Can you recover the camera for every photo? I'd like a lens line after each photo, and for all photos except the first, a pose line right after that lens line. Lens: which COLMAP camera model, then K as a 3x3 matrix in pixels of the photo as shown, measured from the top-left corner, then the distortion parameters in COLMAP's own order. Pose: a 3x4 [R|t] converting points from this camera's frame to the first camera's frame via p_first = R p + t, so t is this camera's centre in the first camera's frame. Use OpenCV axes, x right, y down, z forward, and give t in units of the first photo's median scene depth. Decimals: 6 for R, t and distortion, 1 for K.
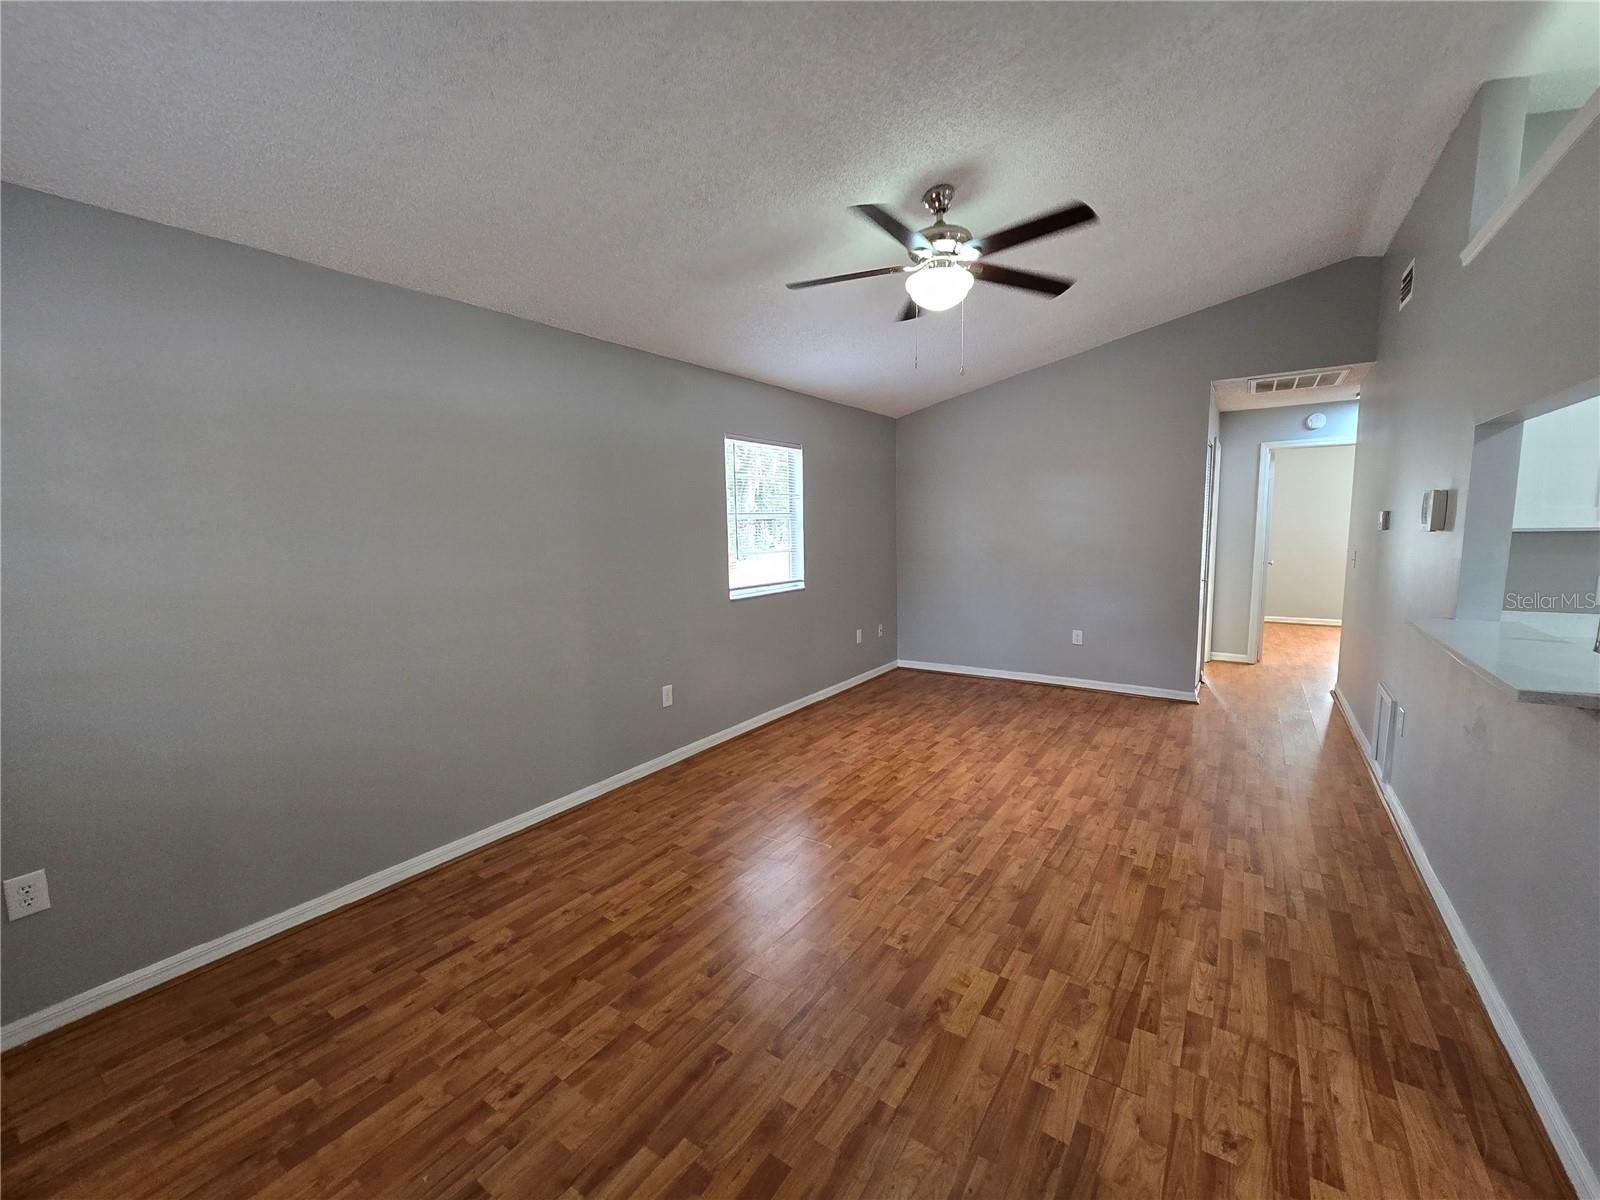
lens RADIAL K [[658.1, 0, 798.1], [0, 658.1, 598.7], [0, 0, 1]] dist [-0.008184, 0.001134]
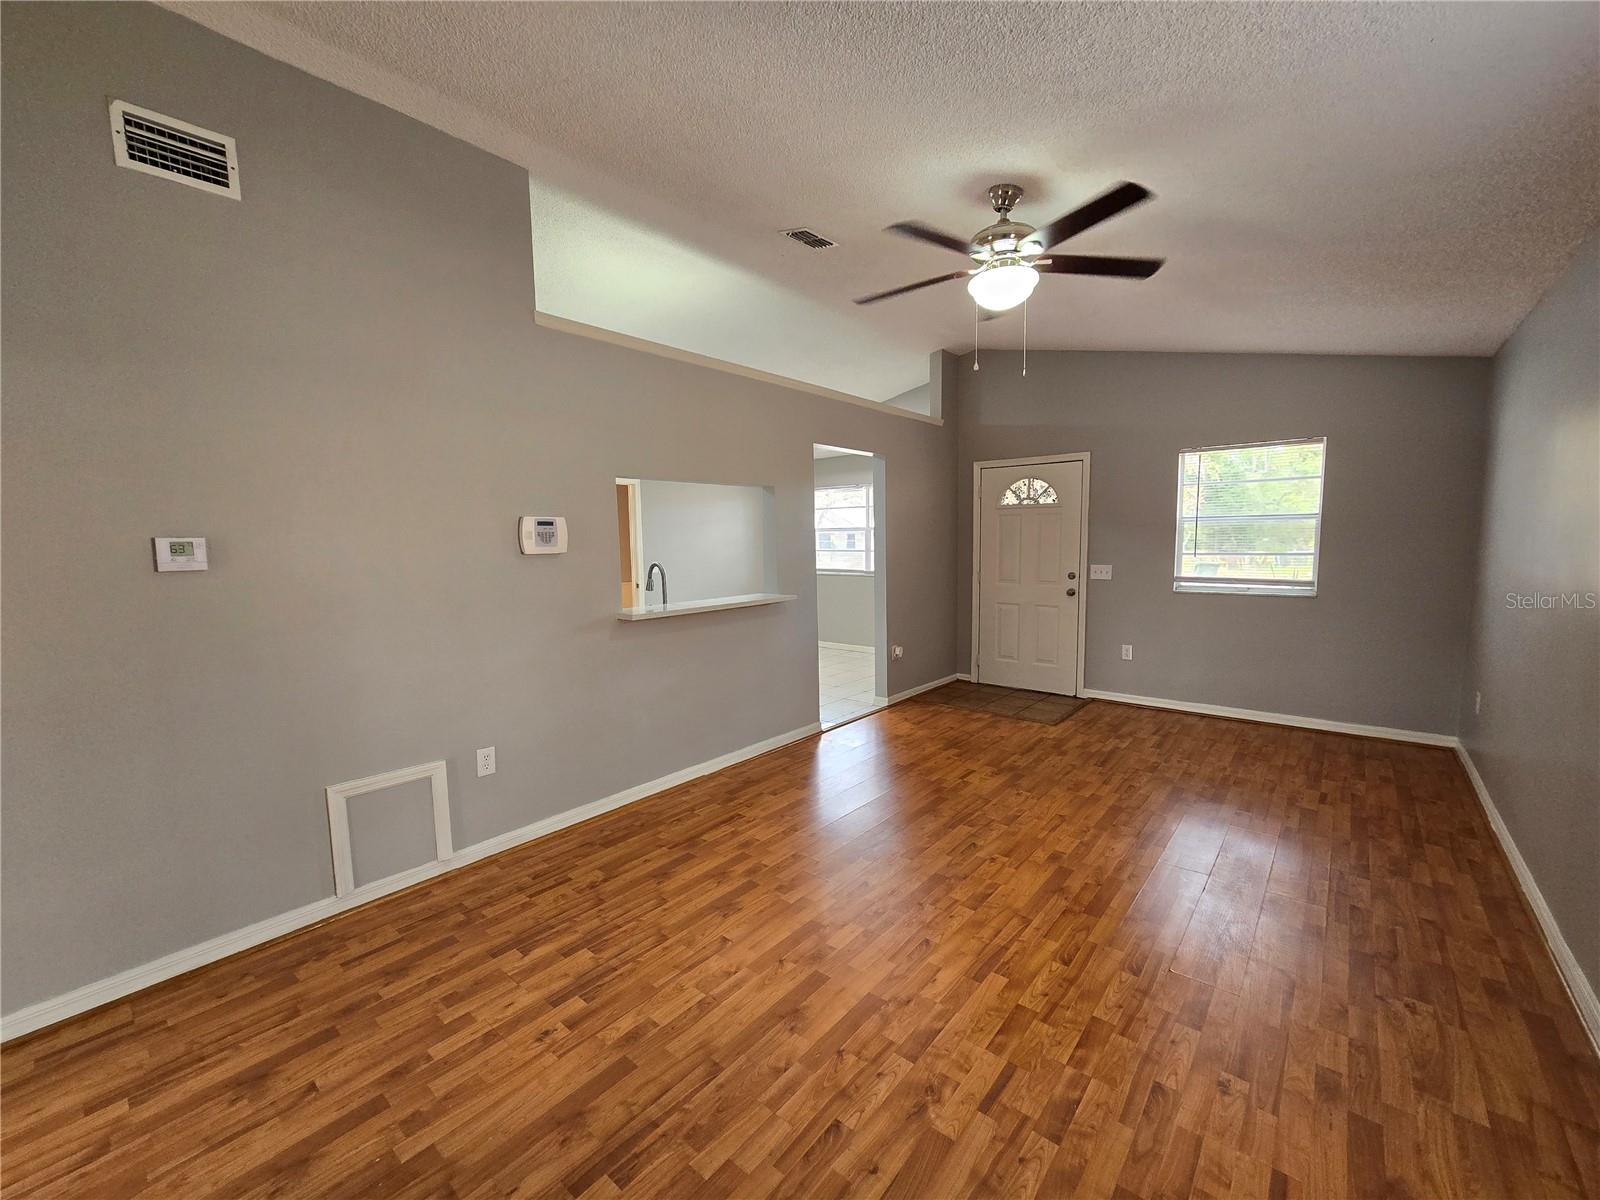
lens RADIAL K [[658.1, 0, 796.8], [0, 658.1, 606.9], [0, 0, 1]] dist [-0.008184, 0.001134]
pose [[-0.994299, 0.027736, 0.102956, 0.379486], [0.049292, 0.975772, 0.213163, -0.205633], [-0.094549, 0.217023, -0.971577, 1.824723]]
